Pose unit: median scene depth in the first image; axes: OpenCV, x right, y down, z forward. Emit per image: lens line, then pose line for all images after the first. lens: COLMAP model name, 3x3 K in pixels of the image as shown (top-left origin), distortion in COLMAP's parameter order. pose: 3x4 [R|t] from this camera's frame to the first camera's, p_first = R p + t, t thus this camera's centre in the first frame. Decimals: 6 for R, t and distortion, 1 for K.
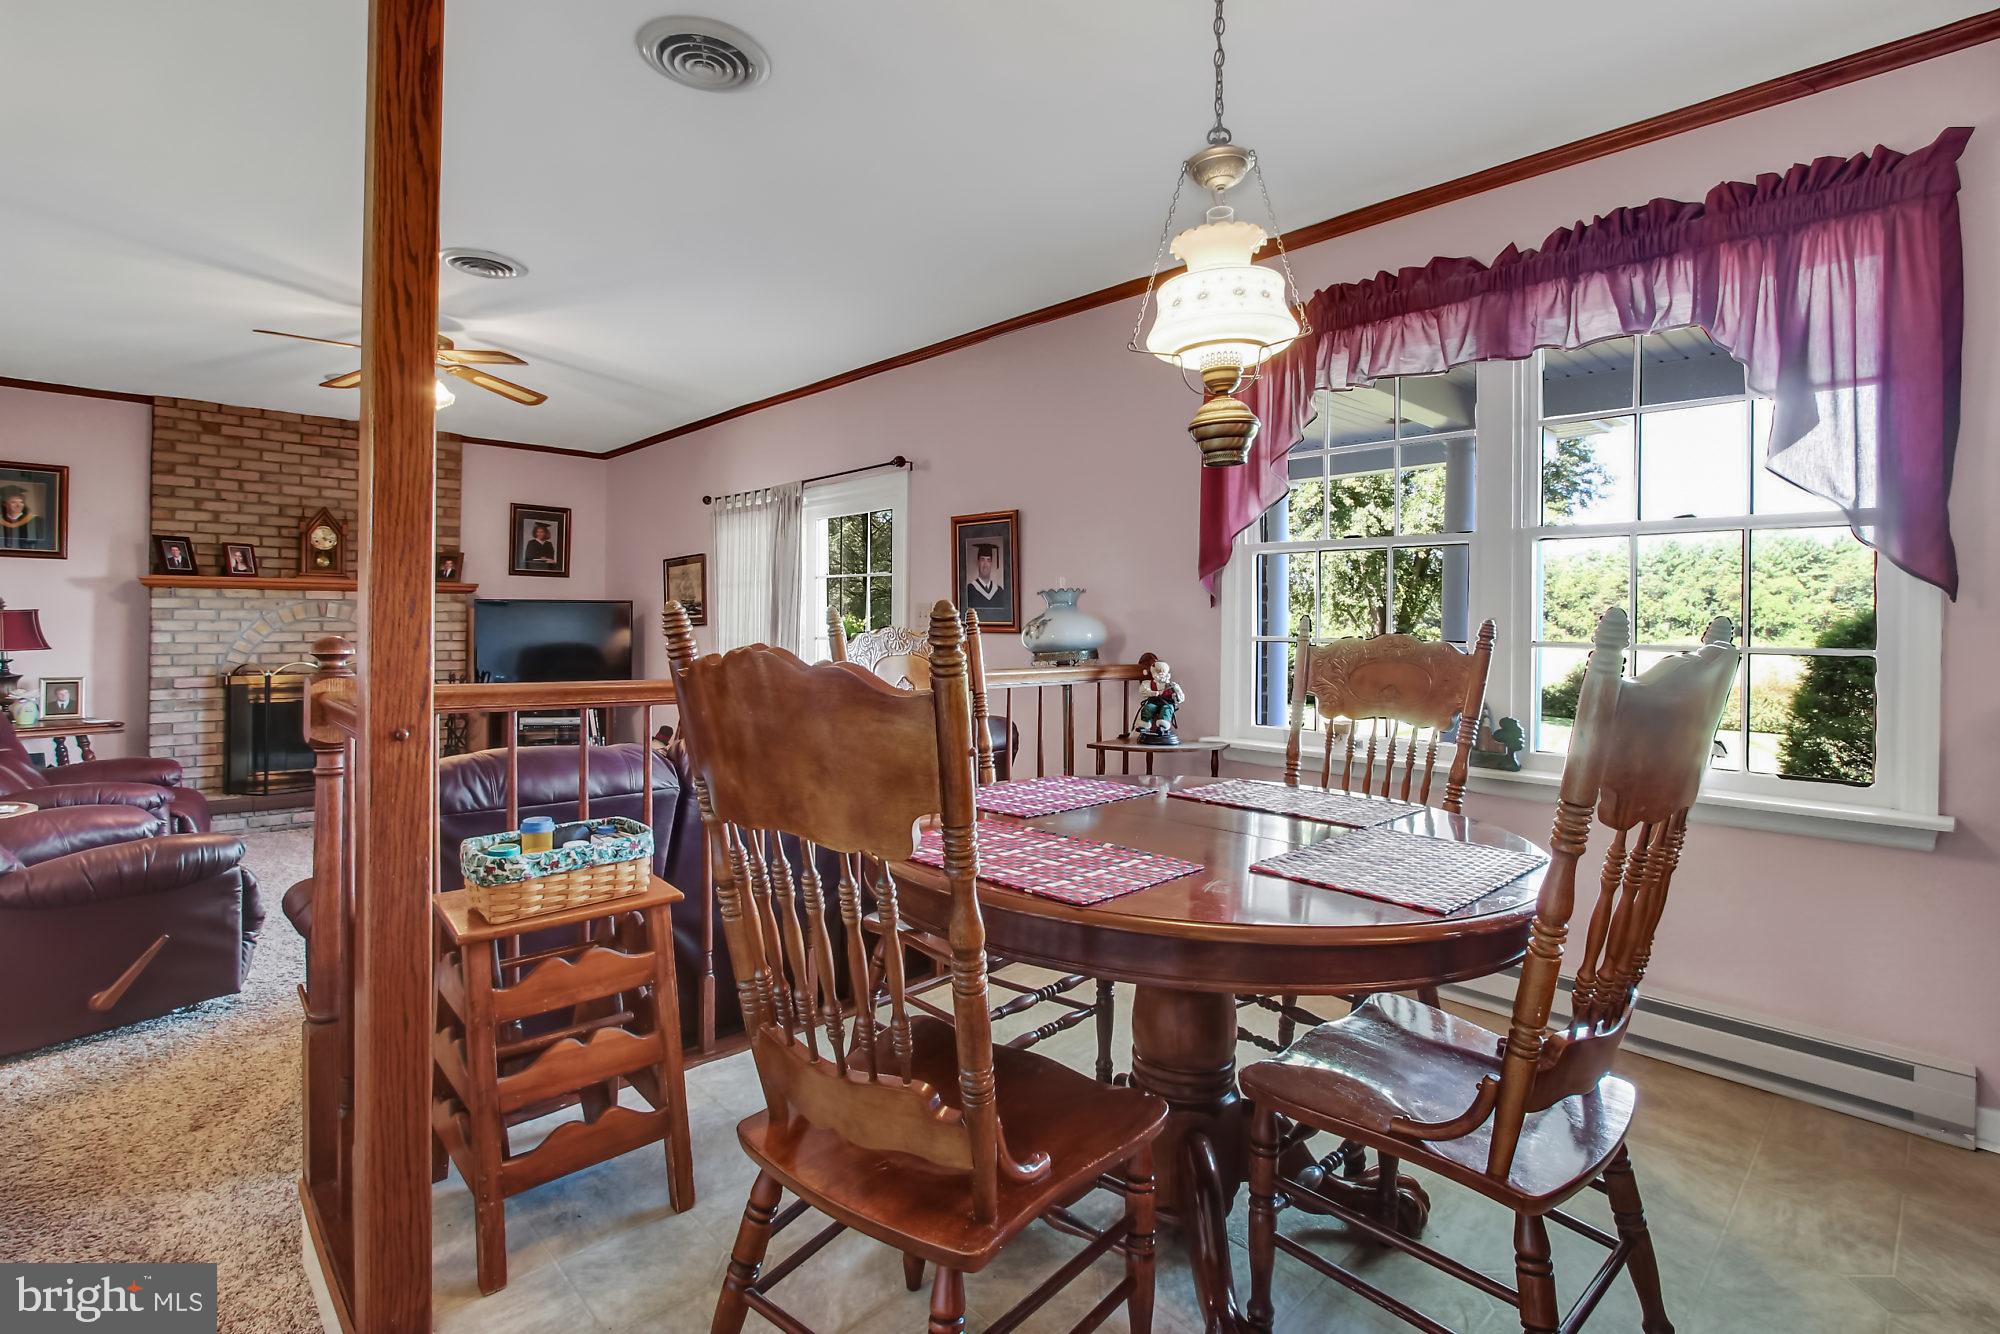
lens RADIAL K [[946.9, 0, 1017.9], [0, 946.9, 611.3], [0, 0, 1]] dist [-0.011013, -0.000445]
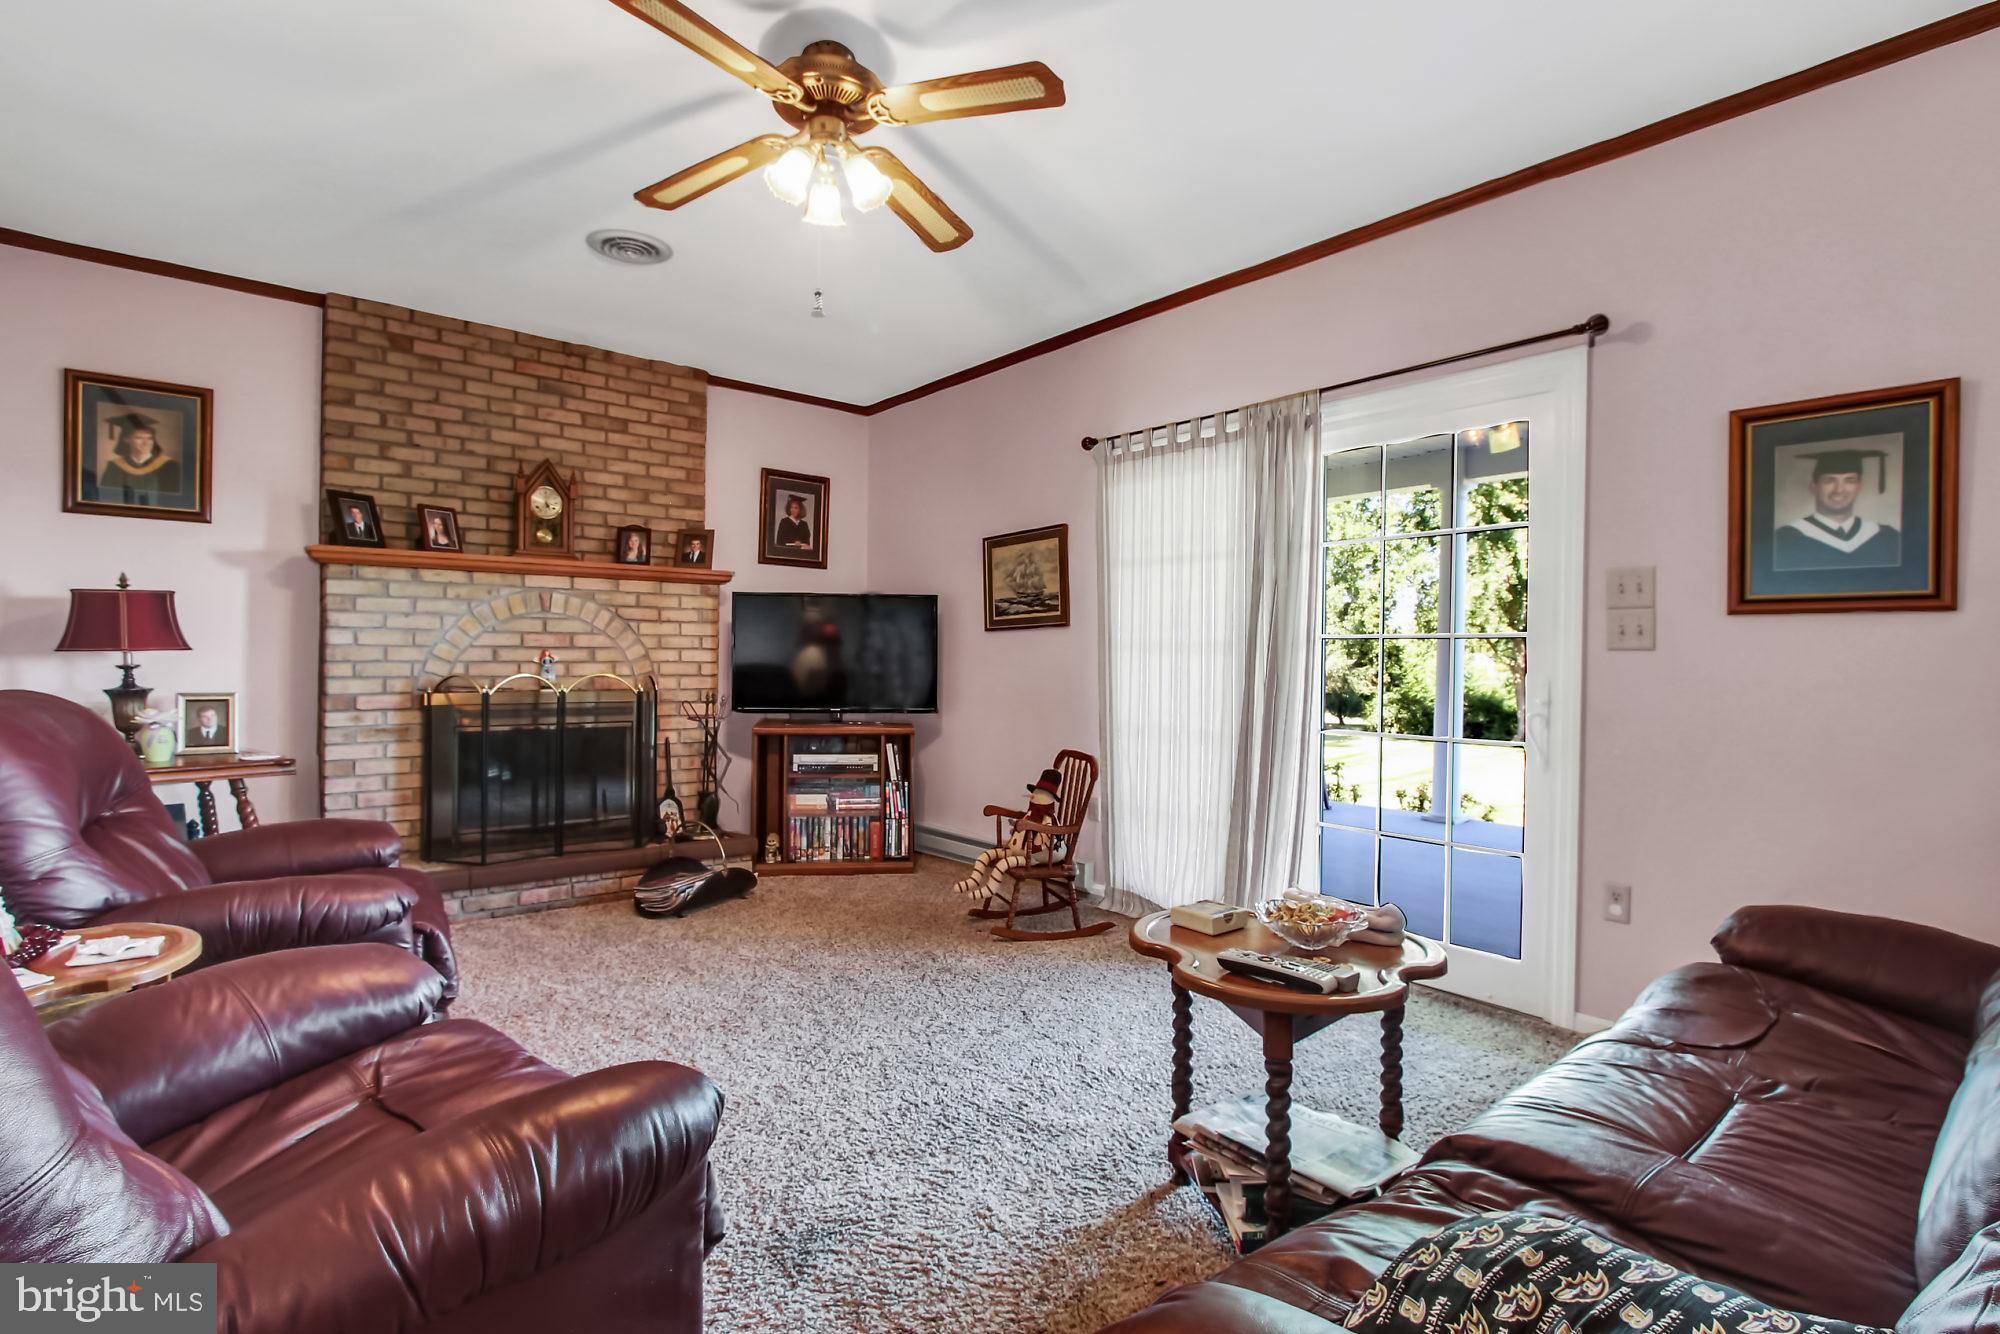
lens RADIAL K [[946.9, 0, 1014.9], [0, 946.9, 652.5], [0, 0, 1]] dist [-0.011013, -0.000445]
pose [[0.998029, 0.003136, -0.062680, -0.356051], [-0.002647, 0.999965, 0.007894, 0.031579], [0.062702, -0.007713, 0.998002, 0.322230]]
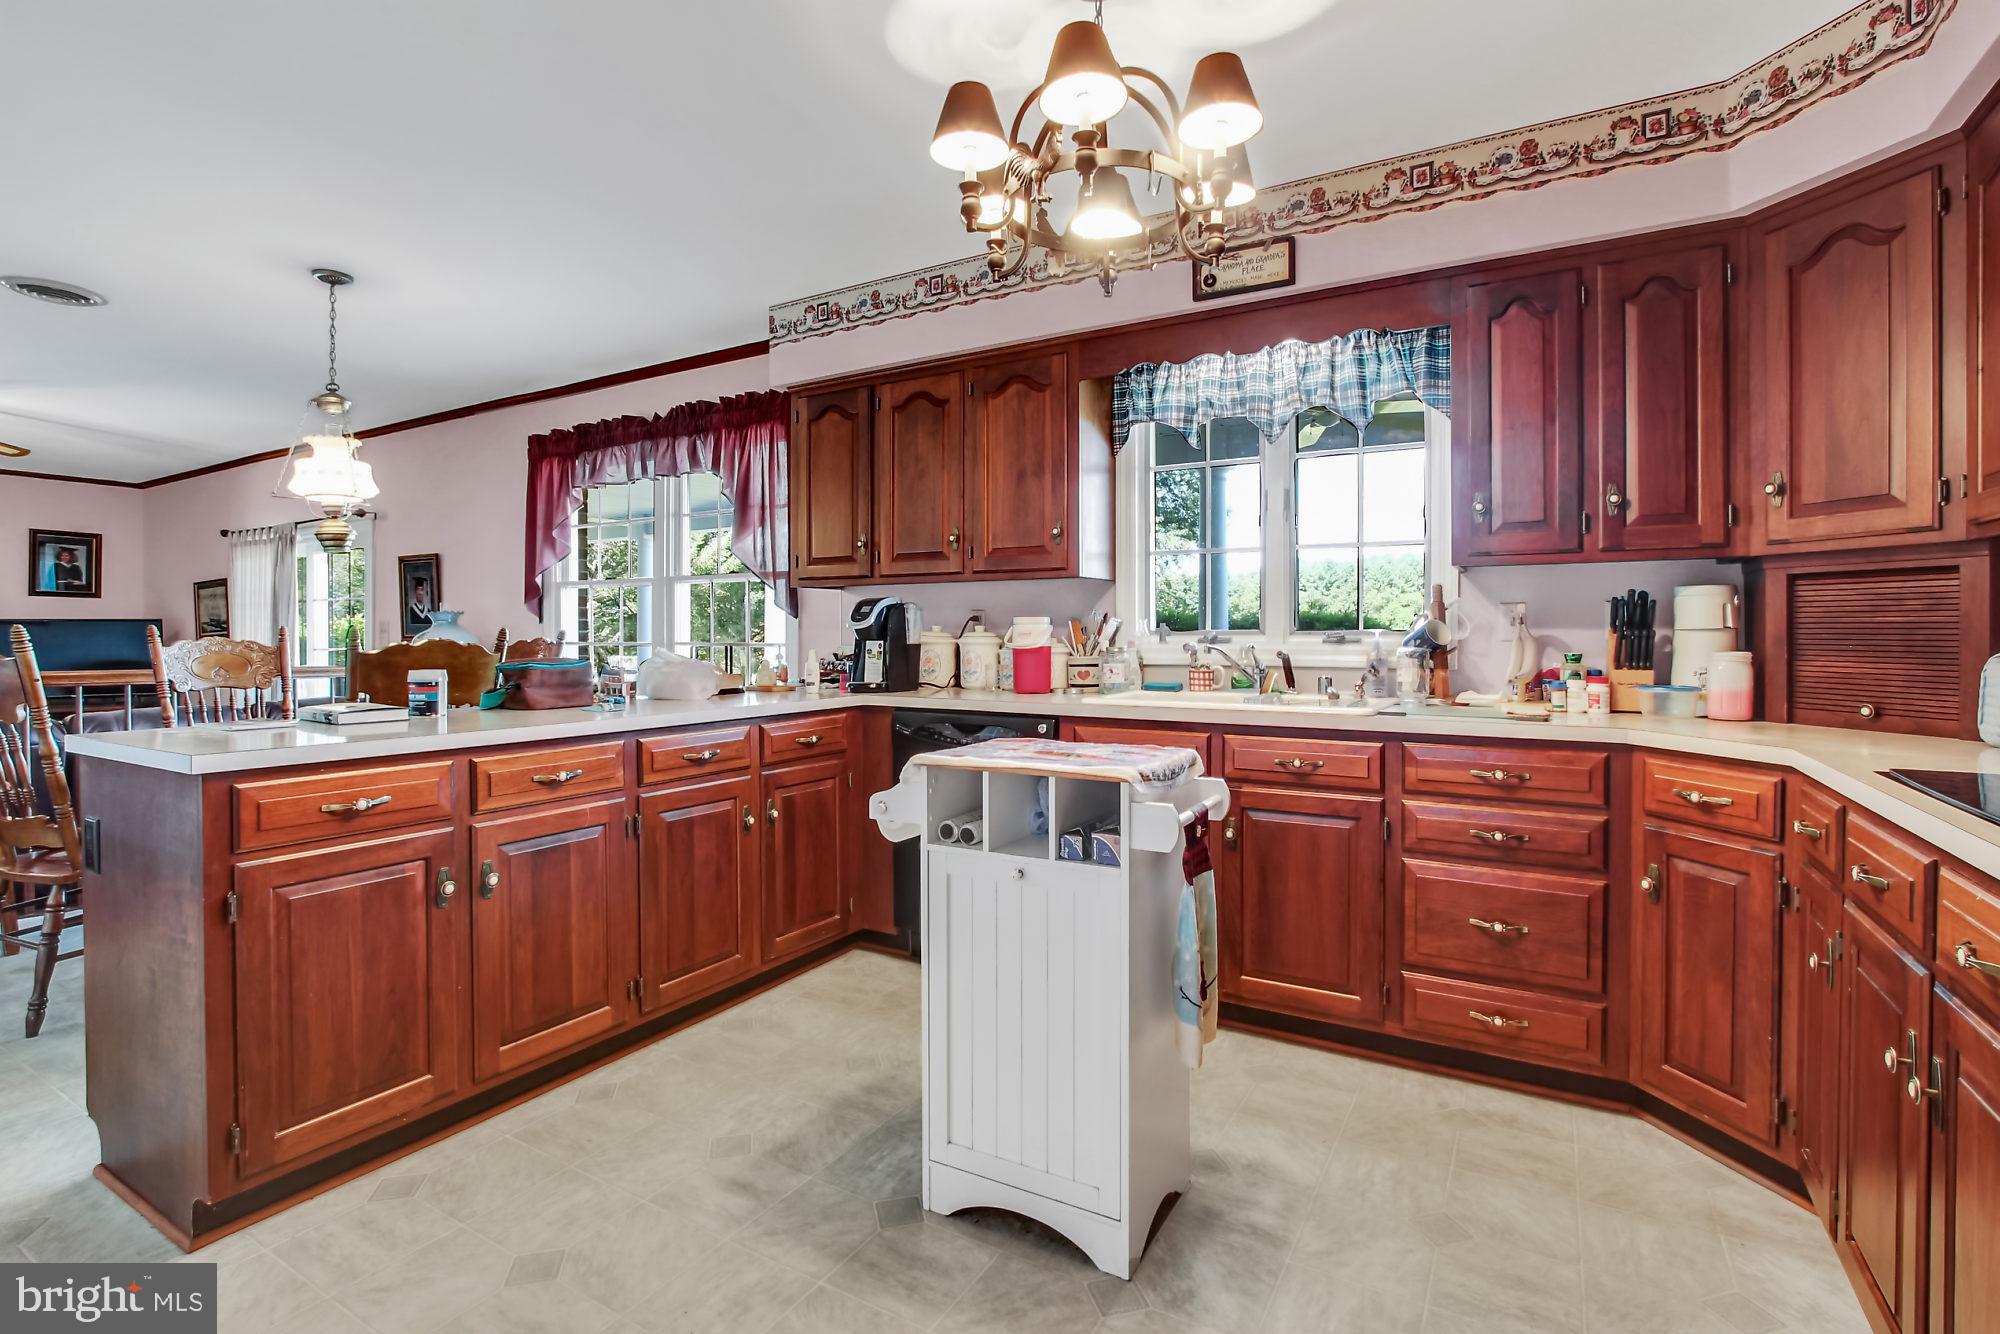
lens RADIAL K [[946.9, 0, 1008.4], [0, 946.9, 651.8], [0, 0, 1]] dist [-0.011013, -0.000445]
pose [[0.965179, -0.007792, 0.261474, 0.312378], [0.002625, 0.999794, 0.020105, 0.008365], [-0.261576, -0.018718, 0.965001, -0.385922]]
